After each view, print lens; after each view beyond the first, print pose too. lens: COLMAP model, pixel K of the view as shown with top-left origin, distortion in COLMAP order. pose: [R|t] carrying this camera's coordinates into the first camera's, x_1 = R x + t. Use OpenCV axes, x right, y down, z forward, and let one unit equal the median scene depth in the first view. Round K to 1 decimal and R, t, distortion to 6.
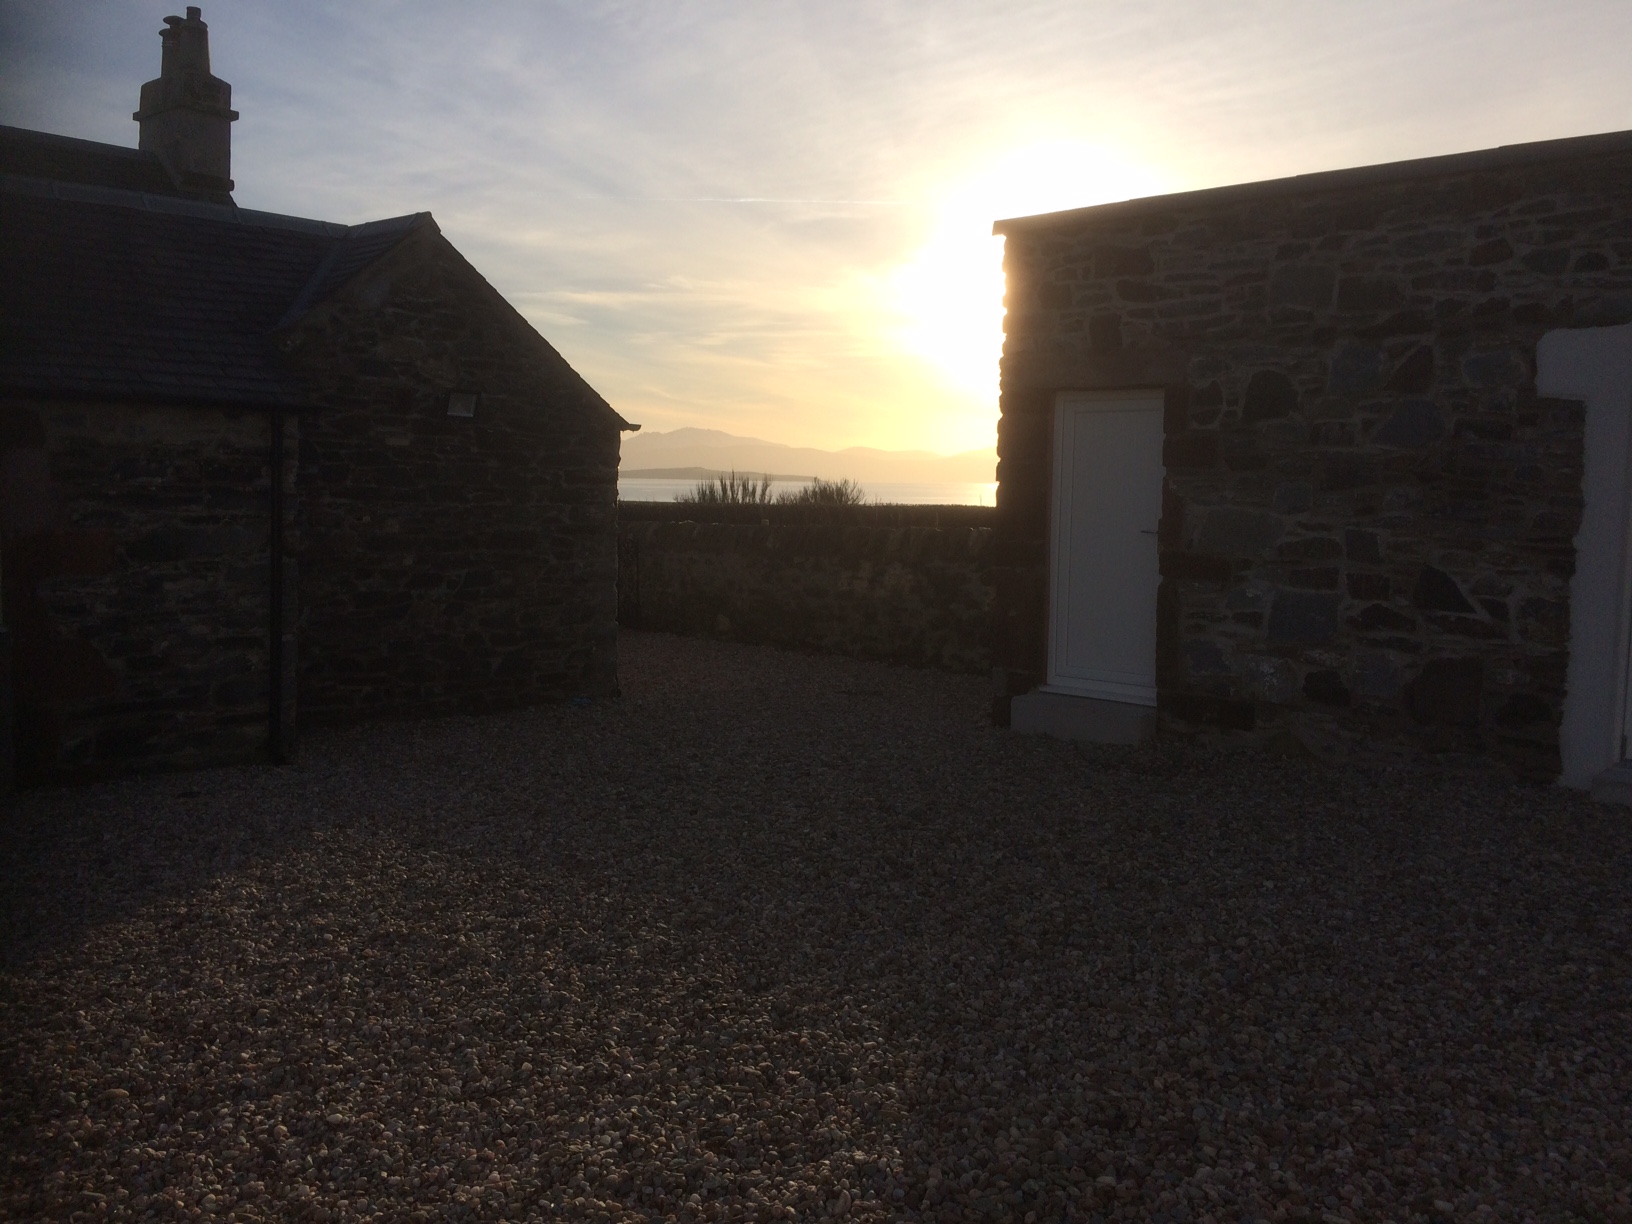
lens RADIAL K [[1388.9, 0, 814.7], [0, 1388.9, 600.9], [0, 0, 1]] dist [0.085559, -0.118420]
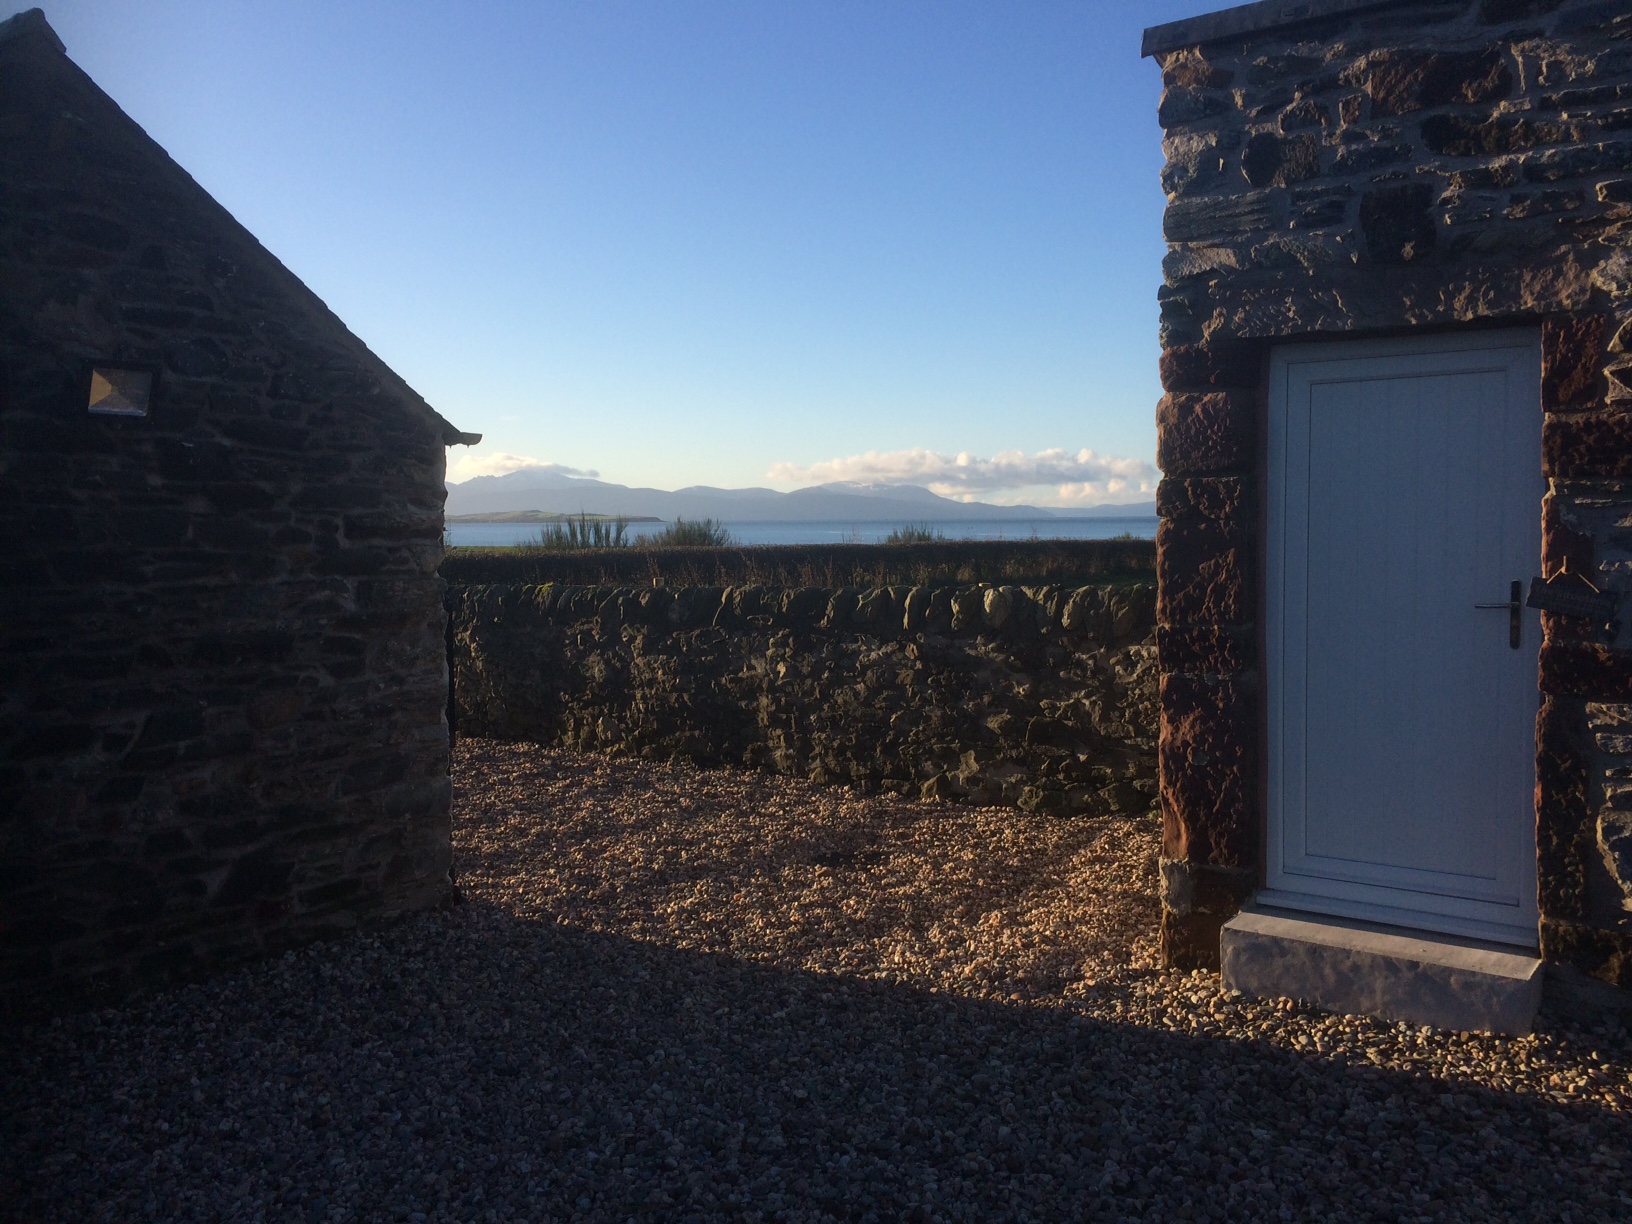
lens RADIAL K [[1376.0, 0, 816.0], [0, 1376.0, 612.0], [0, 0, 1]] dist [0.083361, -0.107642]
pose [[0.992959, -0.033014, 0.113769, -0.074978], [0.035183, 0.999234, -0.017107, -0.051958], [-0.113117, 0.020989, 0.993360, 0.568656]]
